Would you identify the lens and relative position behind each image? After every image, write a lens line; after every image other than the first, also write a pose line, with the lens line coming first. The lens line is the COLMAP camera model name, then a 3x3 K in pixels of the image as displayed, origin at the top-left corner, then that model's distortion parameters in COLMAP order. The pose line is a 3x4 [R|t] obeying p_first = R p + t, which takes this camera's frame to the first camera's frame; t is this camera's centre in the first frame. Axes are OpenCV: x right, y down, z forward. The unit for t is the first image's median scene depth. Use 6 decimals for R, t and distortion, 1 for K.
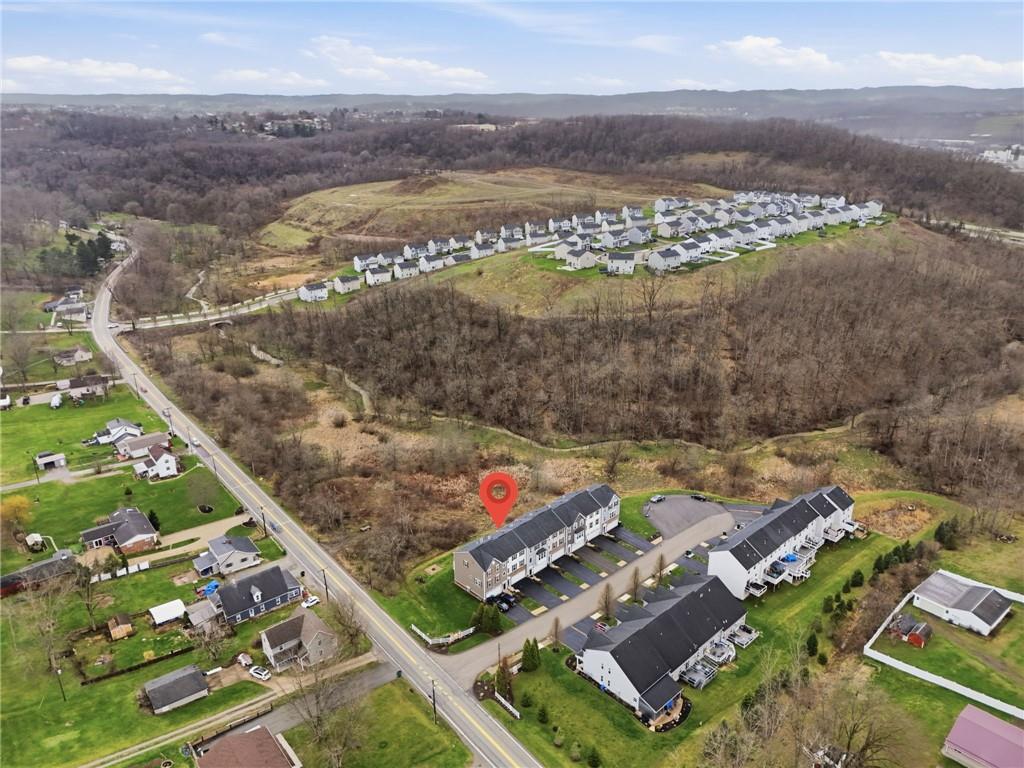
lens RADIAL K [[805.8, 0, 512.7], [0, 805.8, 384.4], [0, 0, 1]] dist [0.044340, 0.000041]
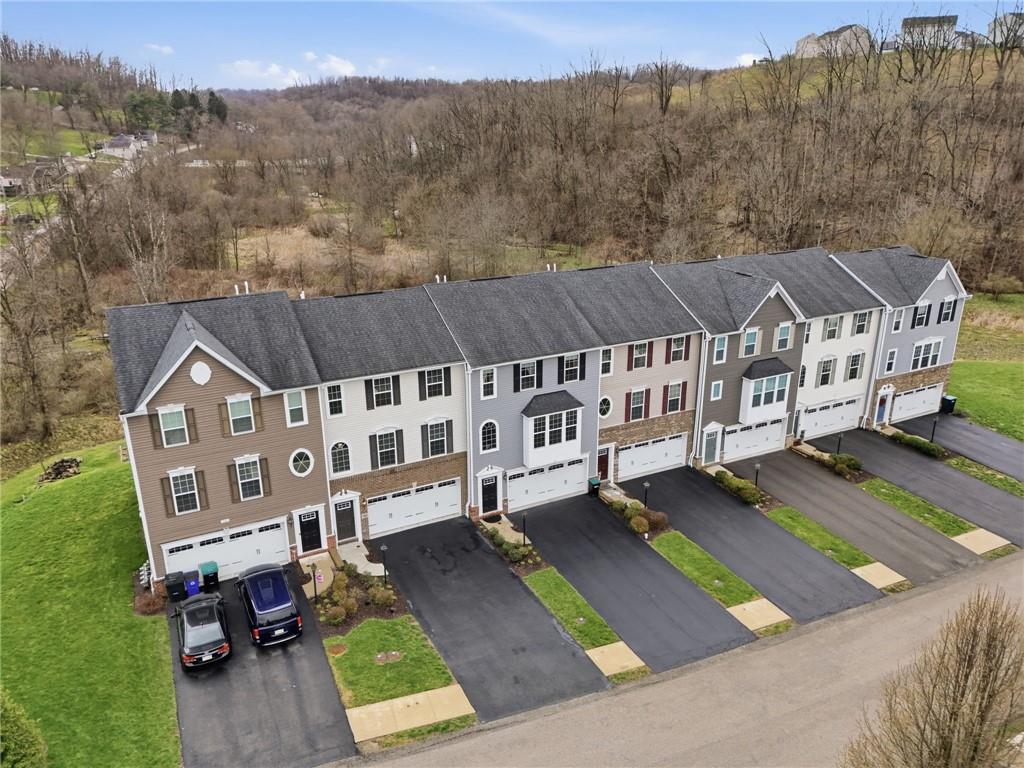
lens RADIAL K [[805.8, 0, 511.2], [0, 805.8, 383.3], [0, 0, 1]] dist [0.044340, 0.000041]
pose [[0.956573, 0.101984, -0.273071, 0.076539], [-0.111475, 0.993577, -0.019428, 0.198518], [0.269336, 0.049025, 0.961798, 0.772260]]
